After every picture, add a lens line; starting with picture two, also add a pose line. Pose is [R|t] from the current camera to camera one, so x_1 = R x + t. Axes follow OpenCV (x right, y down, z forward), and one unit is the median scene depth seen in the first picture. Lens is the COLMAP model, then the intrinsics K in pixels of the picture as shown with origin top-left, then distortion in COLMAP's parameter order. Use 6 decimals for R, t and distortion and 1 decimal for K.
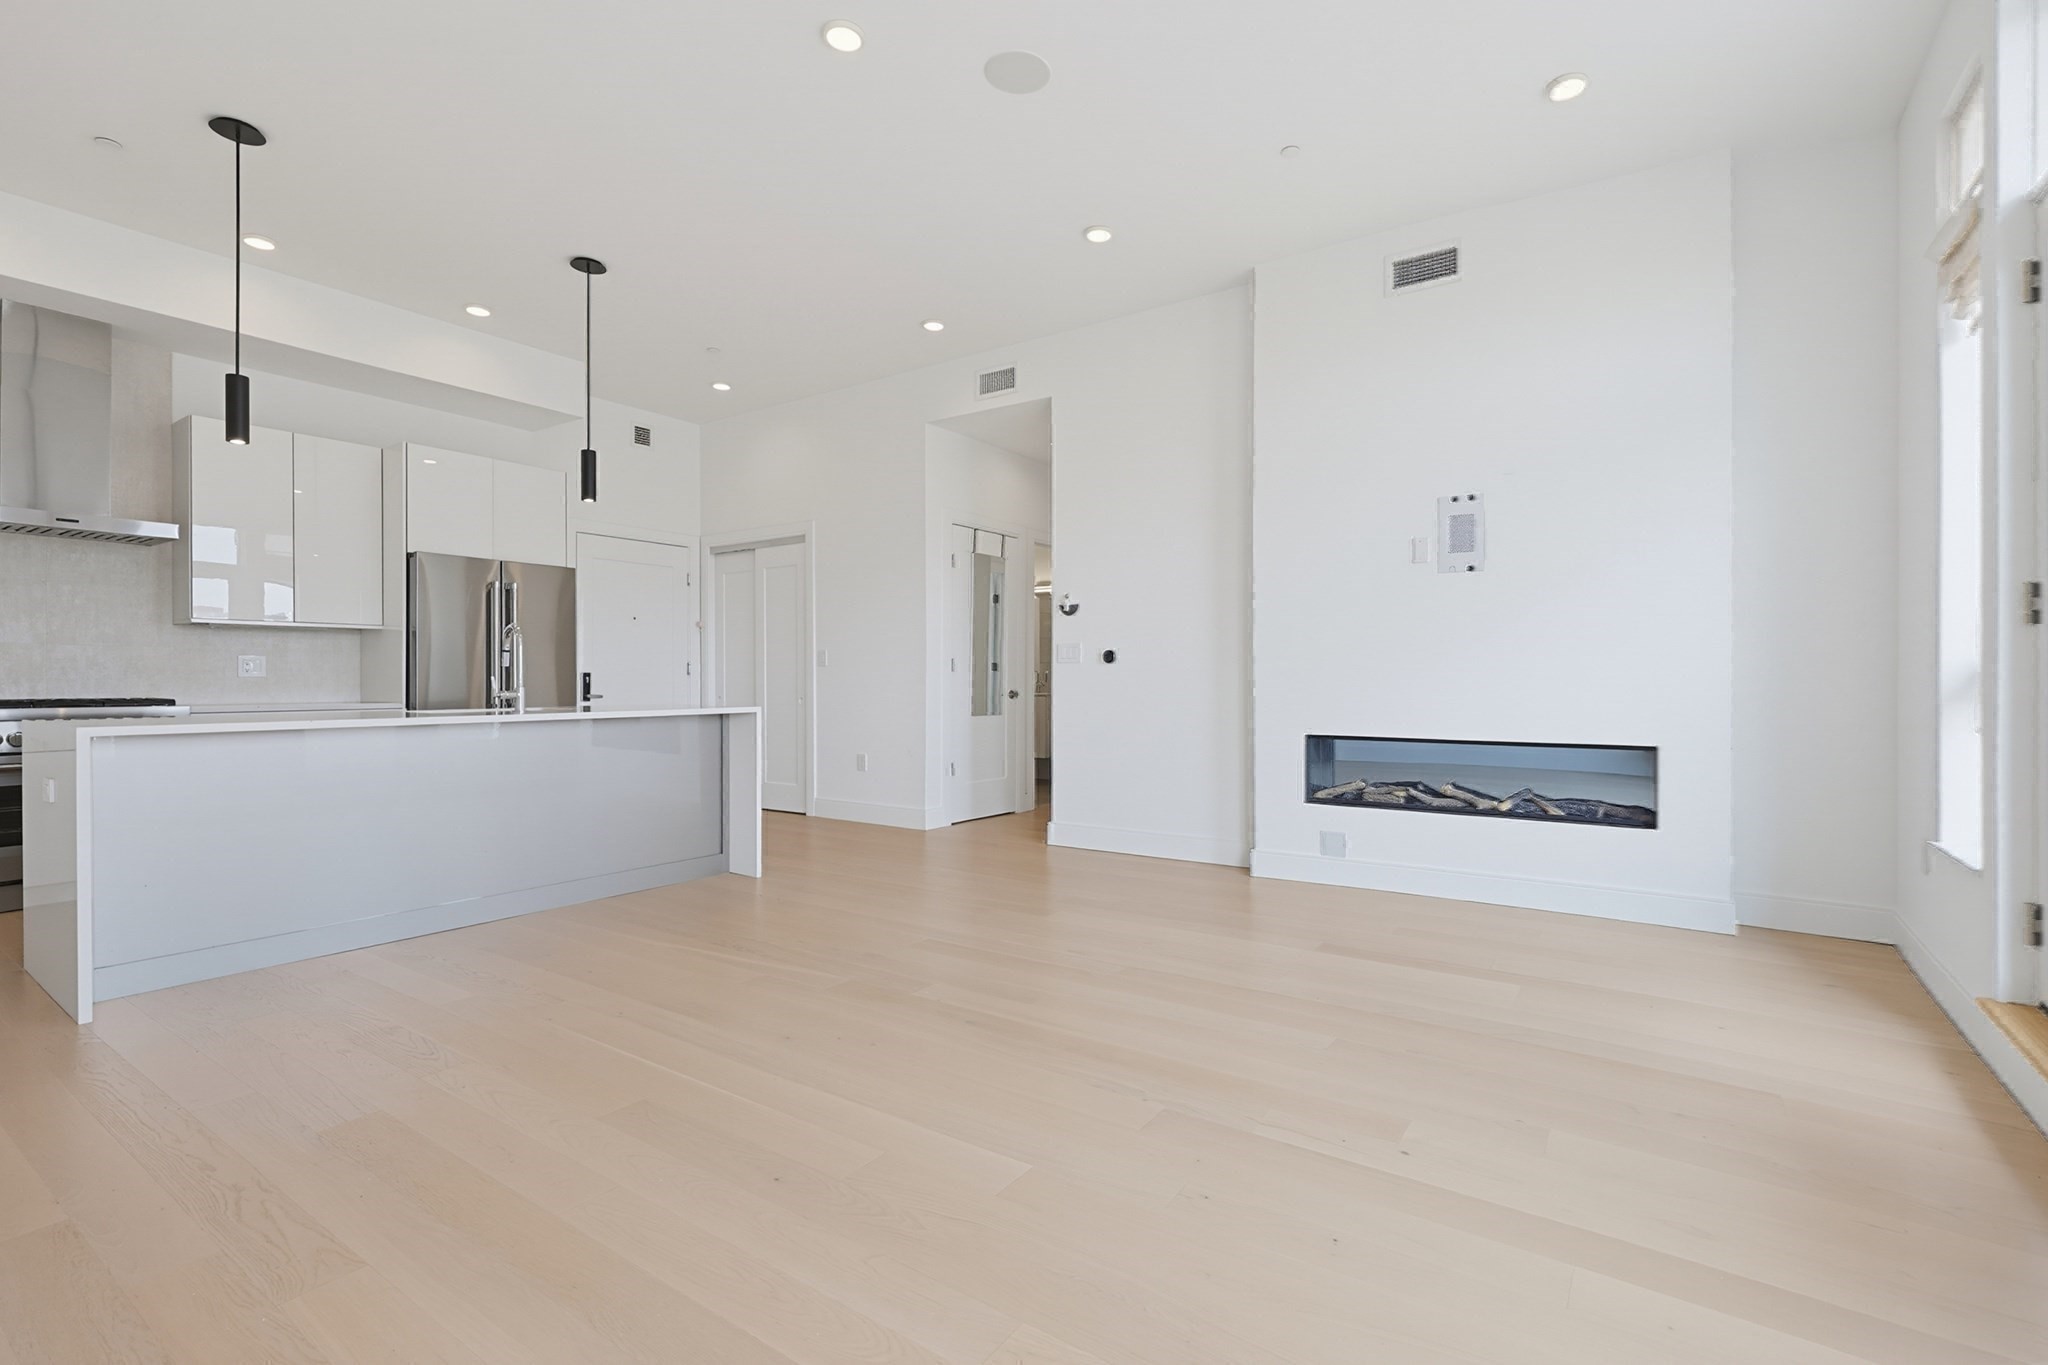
lens RADIAL K [[888.2, 0, 1066.3], [0, 888.2, 679.5], [0, 0, 1]] dist [0.000416, 0.000503]
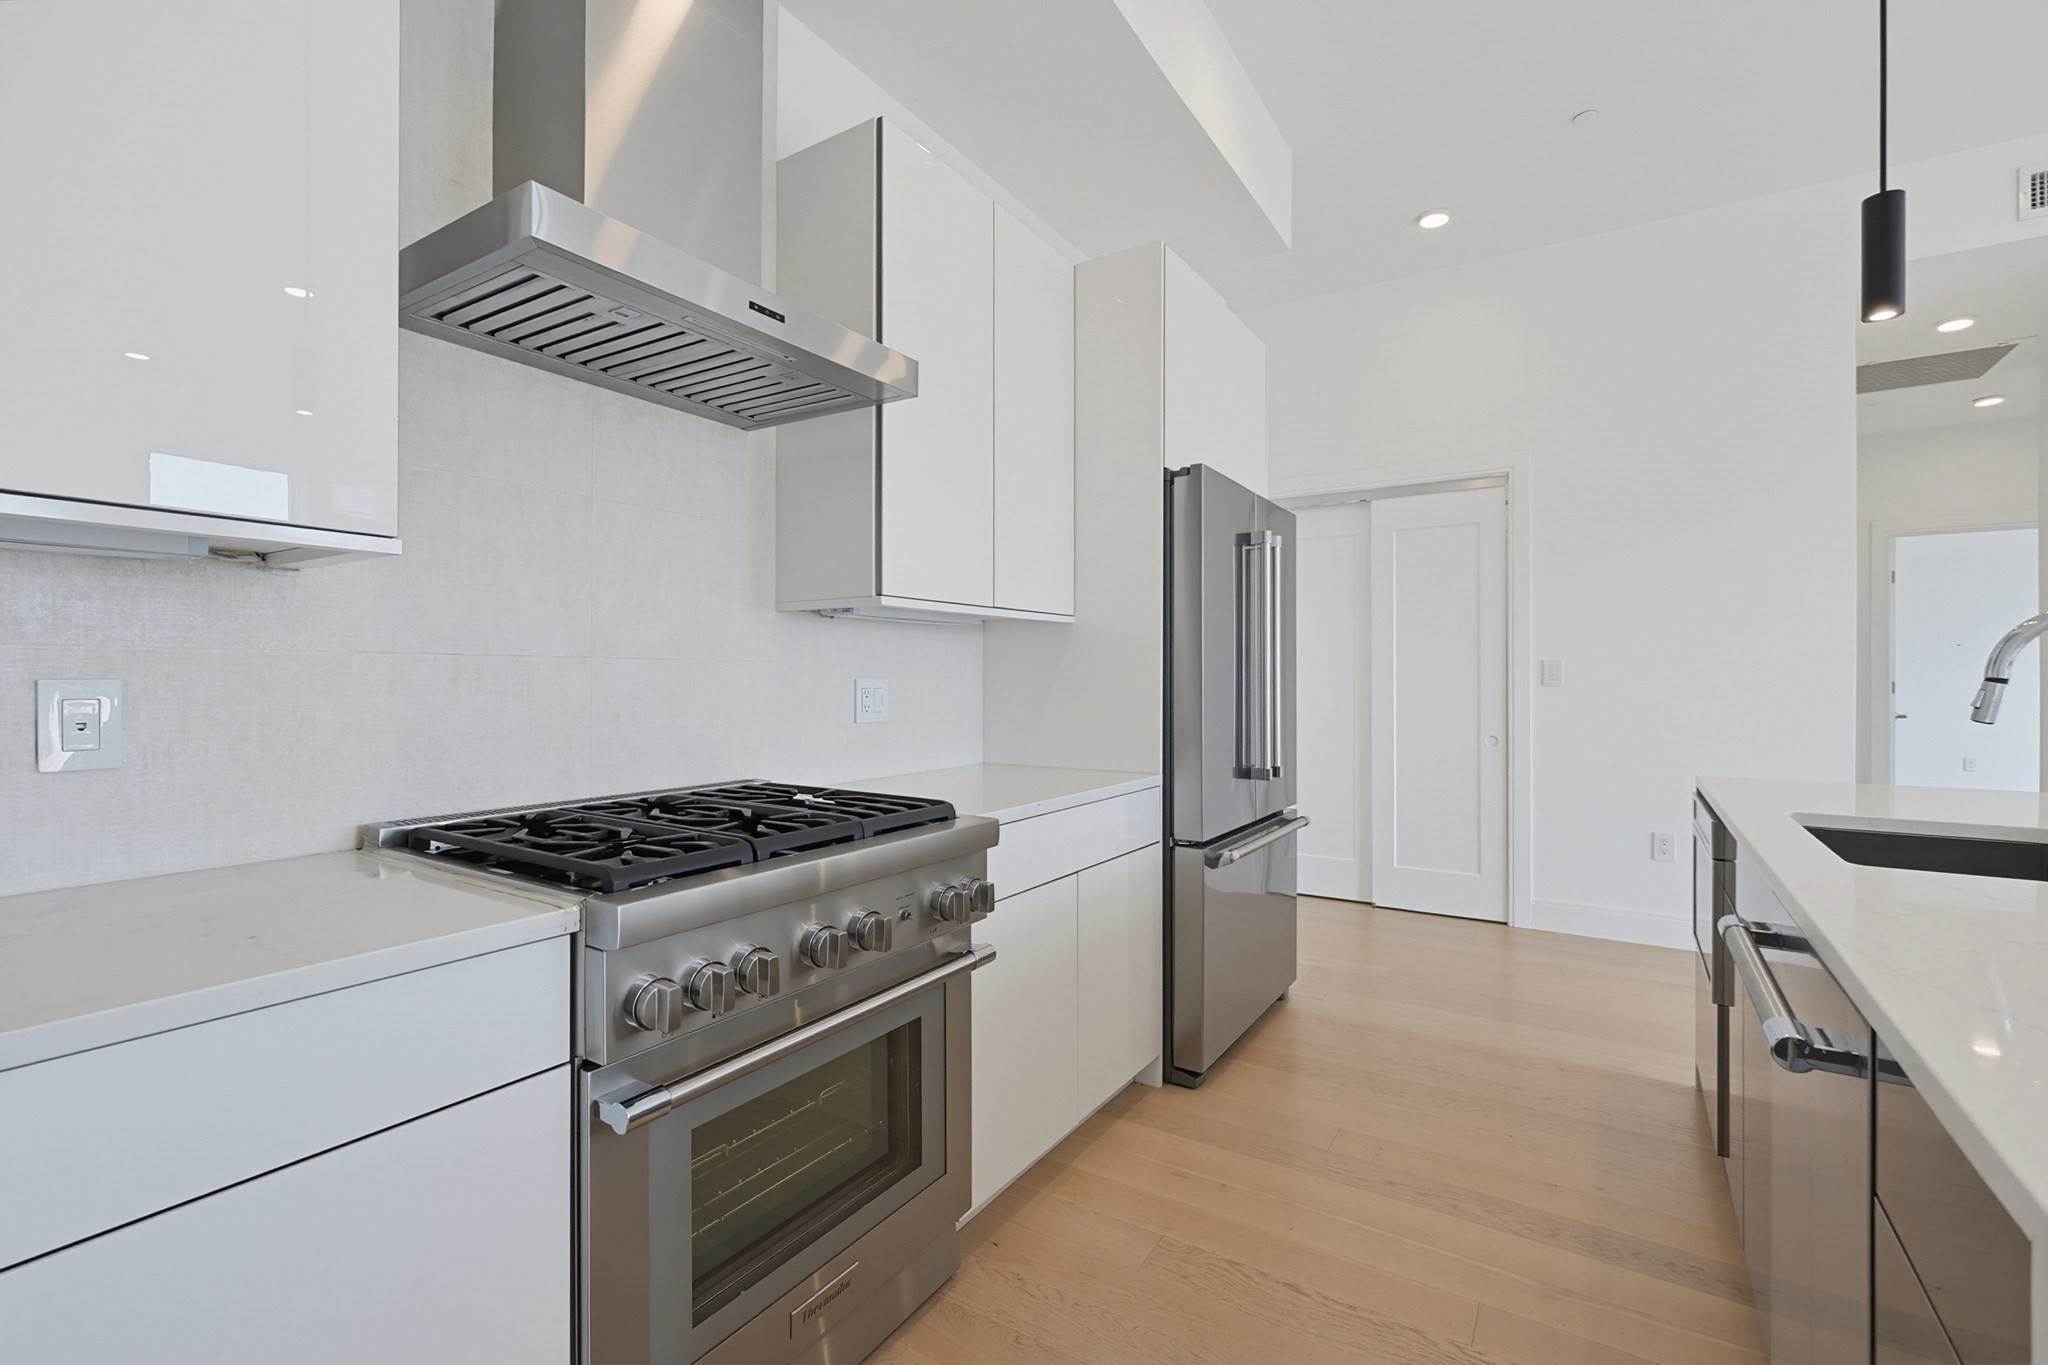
lens RADIAL K [[888.2, 0, 1078.3], [0, 888.2, 663.0], [0, 0, 1]] dist [0.000416, 0.000503]
pose [[0.999797, 0.000408, 0.020124, -0.788812], [-0.000018, 0.999812, -0.019366, -0.024691], [-0.020128, 0.019362, 0.999610, 0.506354]]
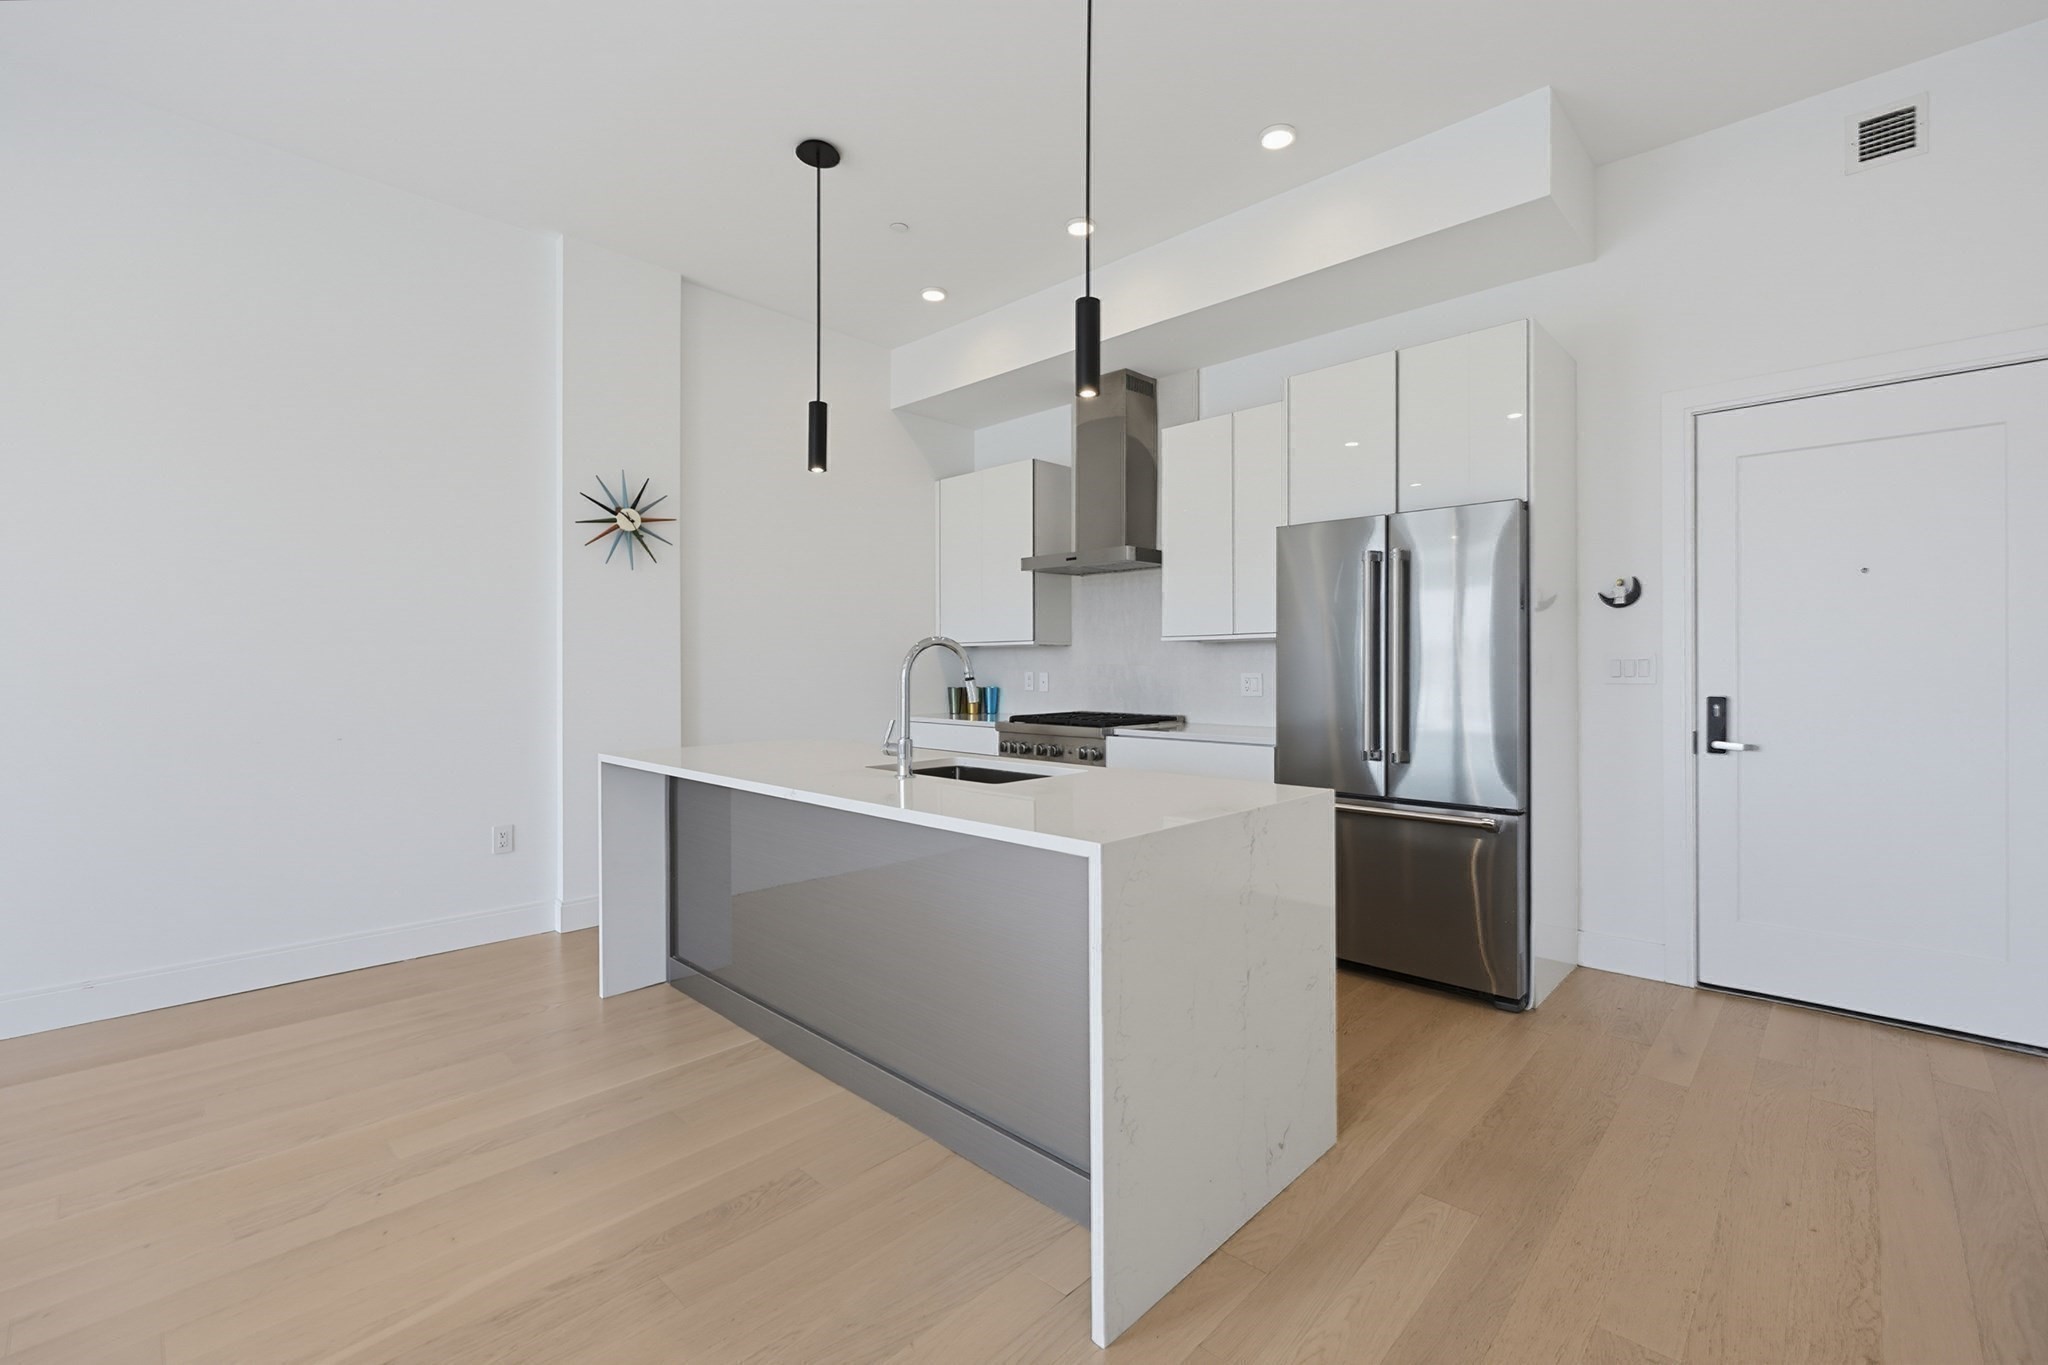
lens RADIAL K [[888.2, 0, 1039.2], [0, 888.2, 683.3], [0, 0, 1]] dist [0.000416, 0.000503]
pose [[-0.180978, 0.018943, -0.983305, 0.001990], [0.003072, 0.999821, 0.018696, -0.032489], [0.983482, 0.000363, -0.181004, 0.921113]]
